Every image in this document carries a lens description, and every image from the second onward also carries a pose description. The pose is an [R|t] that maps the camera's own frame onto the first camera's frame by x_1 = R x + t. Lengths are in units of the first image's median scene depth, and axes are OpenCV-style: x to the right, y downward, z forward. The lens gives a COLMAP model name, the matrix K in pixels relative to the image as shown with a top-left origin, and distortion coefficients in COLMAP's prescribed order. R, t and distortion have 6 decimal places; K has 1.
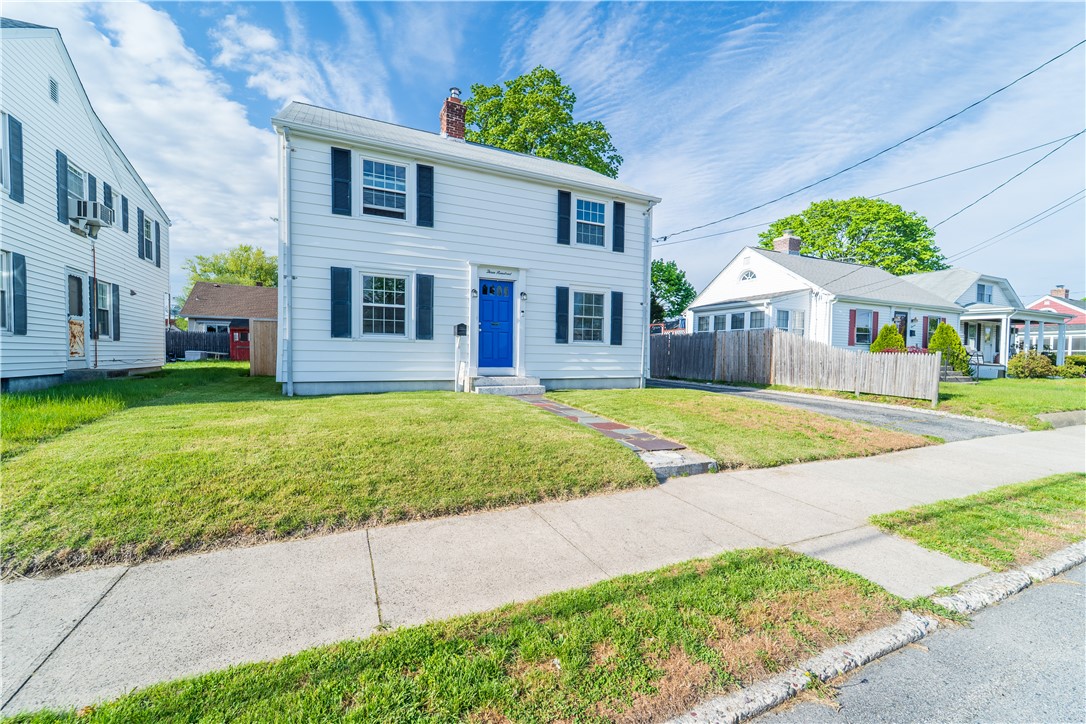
lens RADIAL K [[442.7, 0, 541.0], [0, 442.7, 369.2], [0, 0, 1]] dist [0.006057, -0.002101]
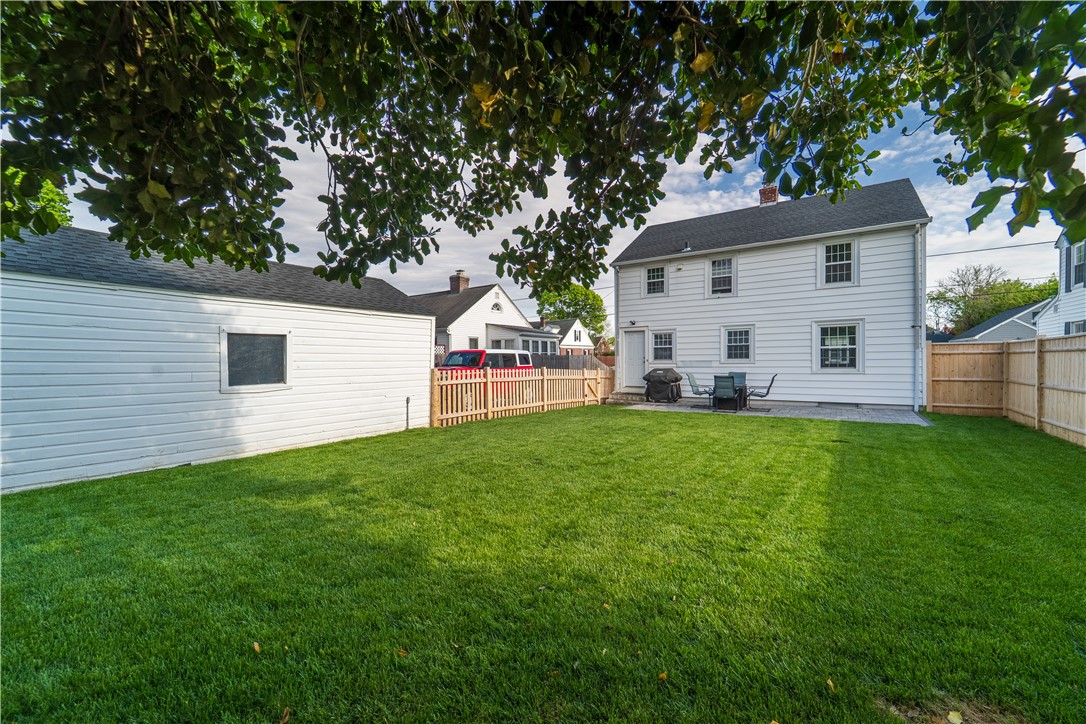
lens RADIAL K [[442.7, 0, 539.5], [0, 442.7, 364.7], [0, 0, 1]] dist [0.006057, -0.002101]
pose [[-0.505197, -0.014272, 0.862886, -1.195074], [0.025364, 0.999186, 0.031377, -0.151415], [-0.862631, 0.037738, -0.504424, 2.722234]]
